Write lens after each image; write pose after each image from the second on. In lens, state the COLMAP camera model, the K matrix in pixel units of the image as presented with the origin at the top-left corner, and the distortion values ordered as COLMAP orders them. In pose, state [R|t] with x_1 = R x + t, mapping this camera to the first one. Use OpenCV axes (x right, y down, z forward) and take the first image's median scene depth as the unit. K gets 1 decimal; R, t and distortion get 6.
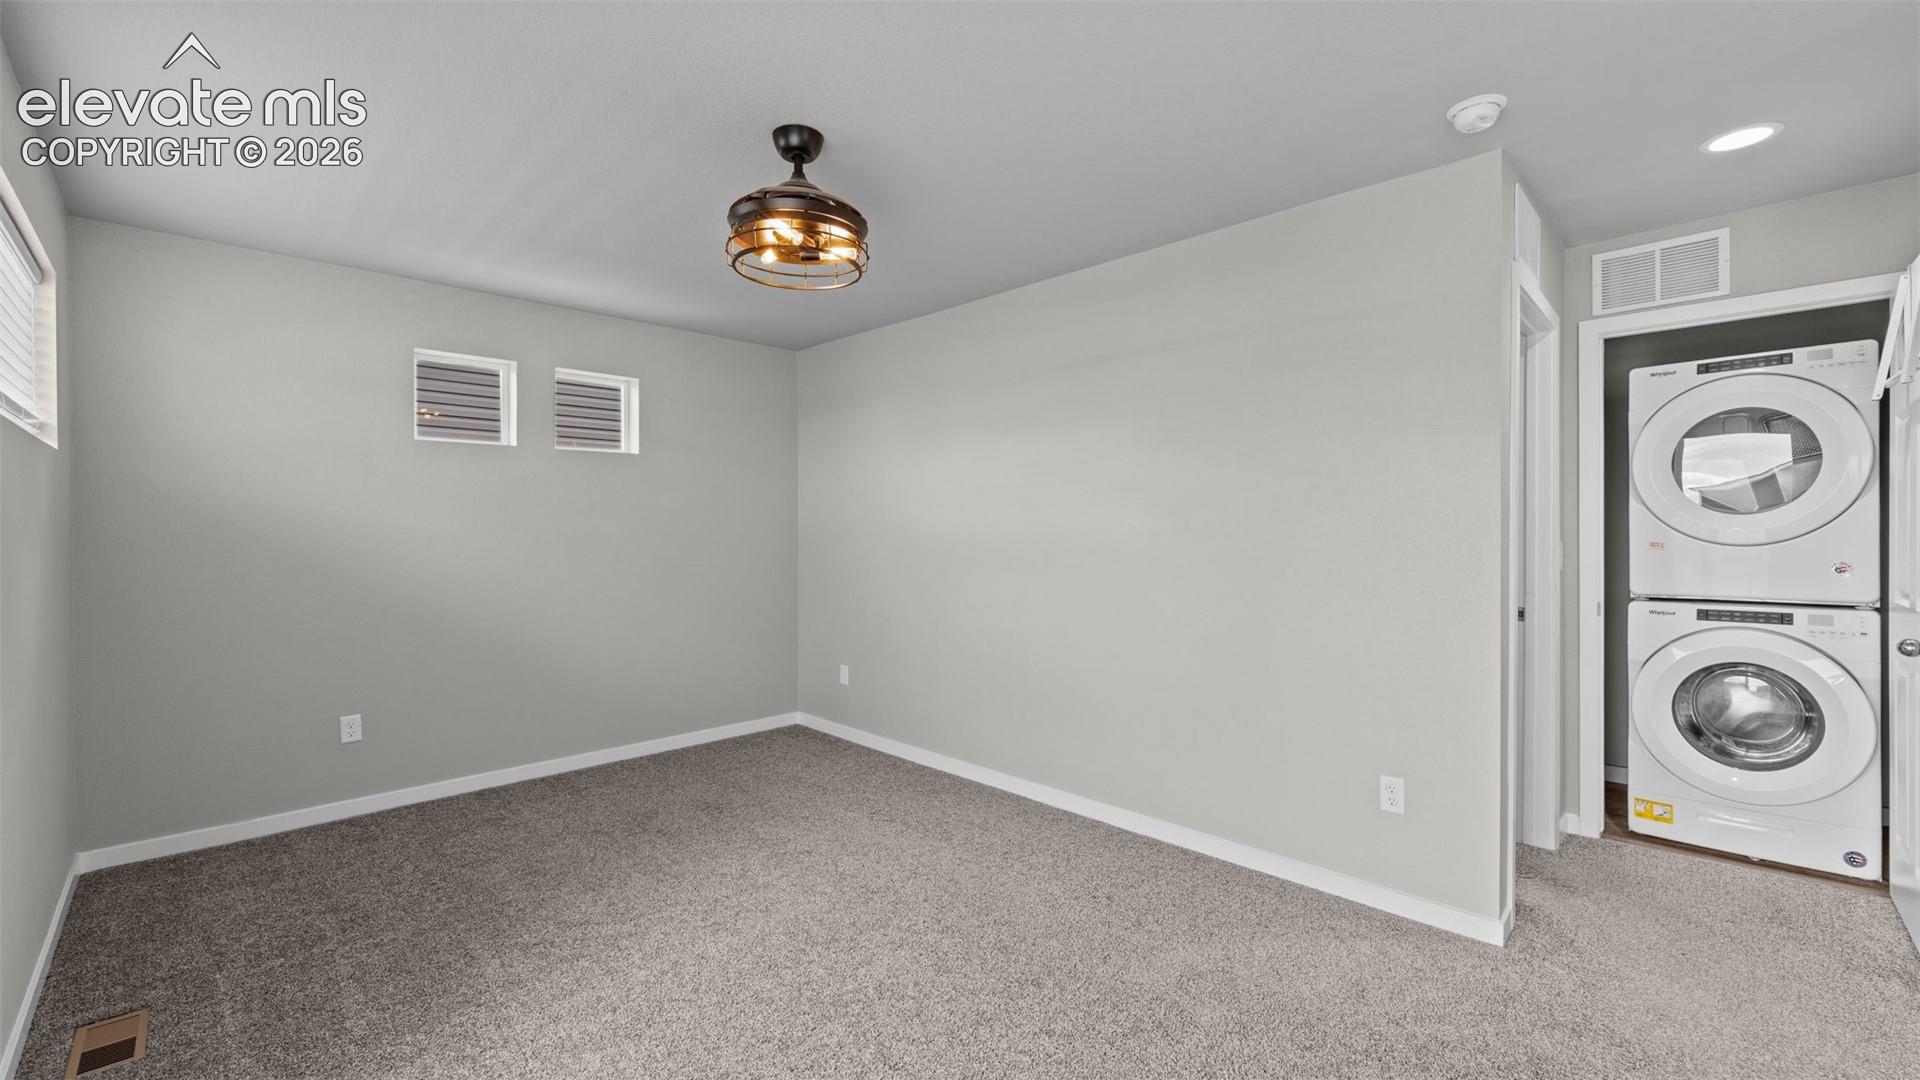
lens RADIAL K [[779.7, 0, 958.2], [0, 779.7, 544.2], [0, 0, 1]] dist [0.003578, -0.001797]
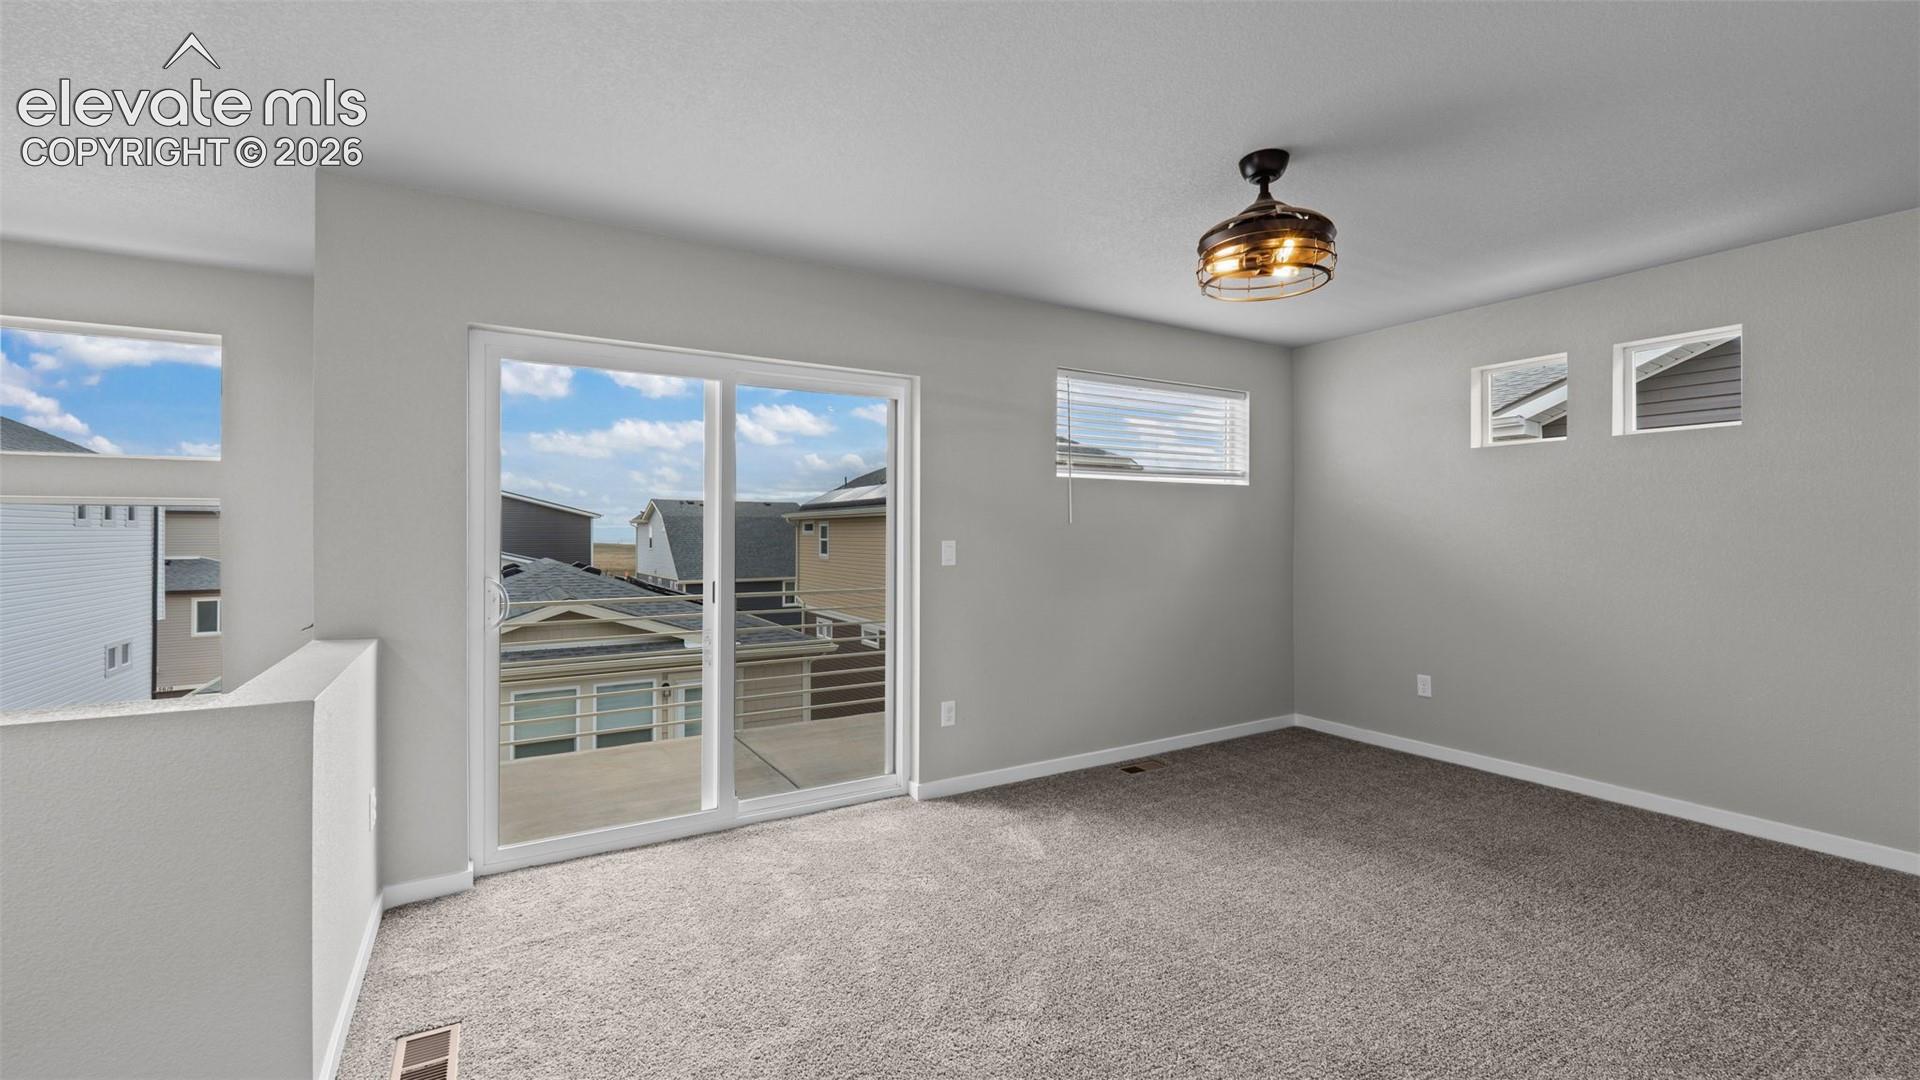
lens RADIAL K [[779.7, 0, 963.7], [0, 779.7, 536.0], [0, 0, 1]] dist [0.003578, -0.001797]
pose [[-0.239322, 0.008800, -0.970900, 0.616121], [-0.017426, 0.999759, 0.013357, -0.008291], [0.970784, 0.020115, -0.239111, 0.576551]]
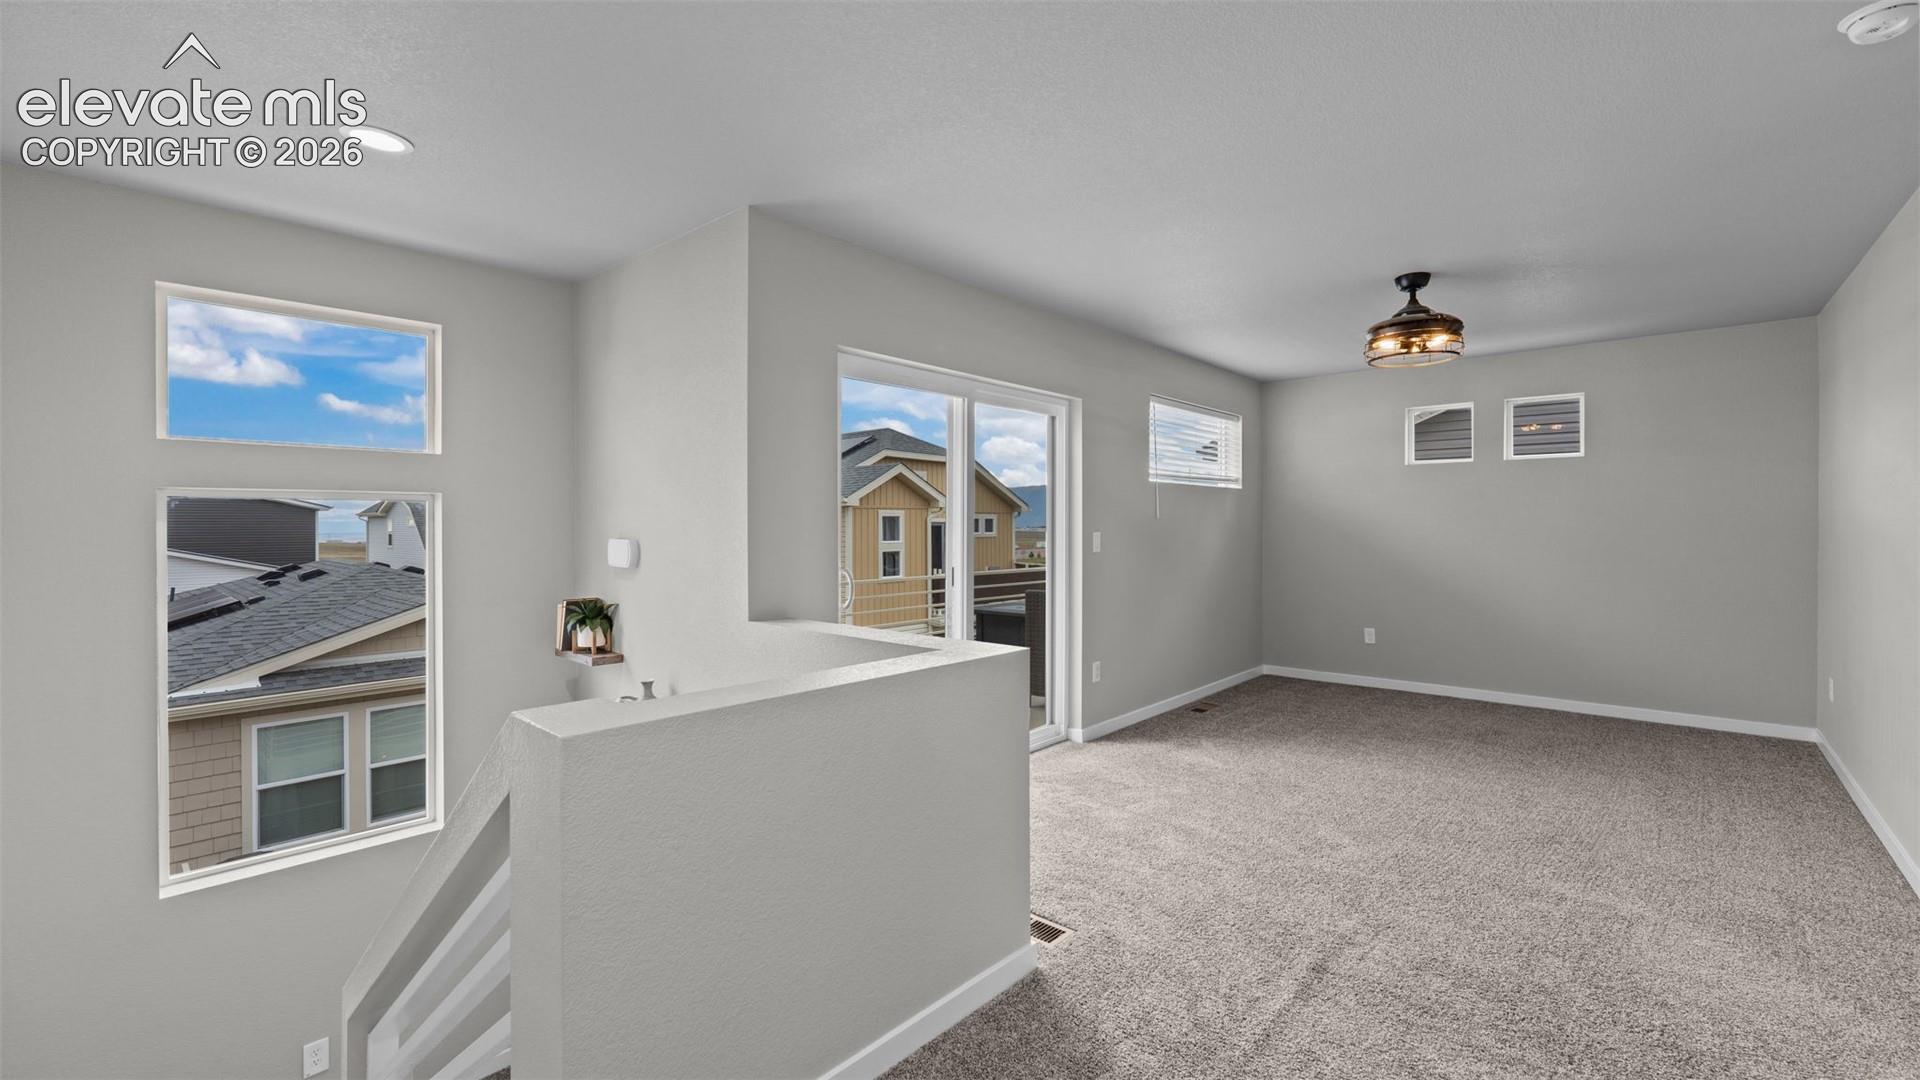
lens RADIAL K [[779.7, 0, 960.7], [0, 779.7, 533.2], [0, 0, 1]] dist [0.003578, -0.001797]
pose [[0.057512, 0.013730, -0.998250, 0.892409], [-0.015797, 0.999793, 0.012841, 0.000847], [0.998220, 0.015031, 0.057717, -0.006533]]
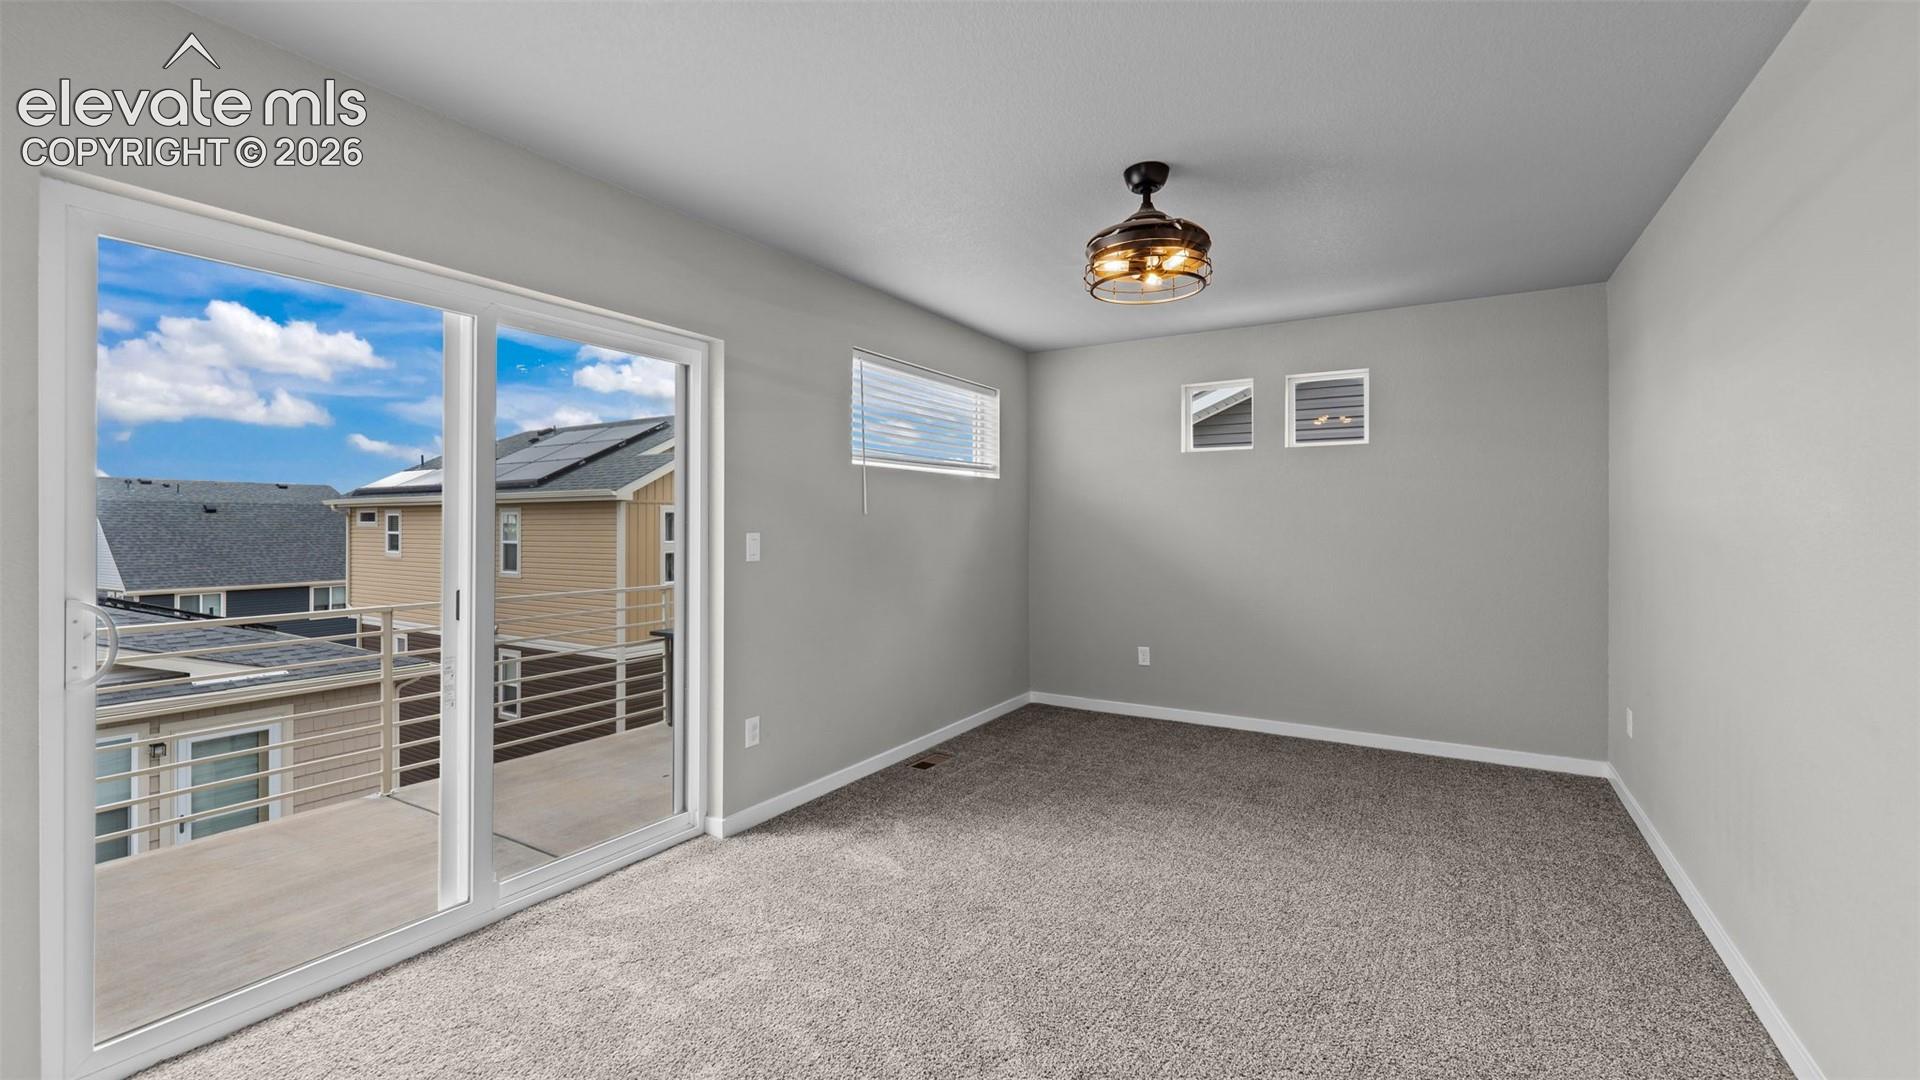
lens RADIAL K [[779.7, 0, 961.8], [0, 779.7, 525.5], [0, 0, 1]] dist [0.003578, -0.001797]
pose [[0.239935, 0.006648, -0.970766, 0.547272], [-0.019126, 0.999815, 0.002120, -0.002711], [0.970601, 0.018058, 0.240018, 0.319090]]
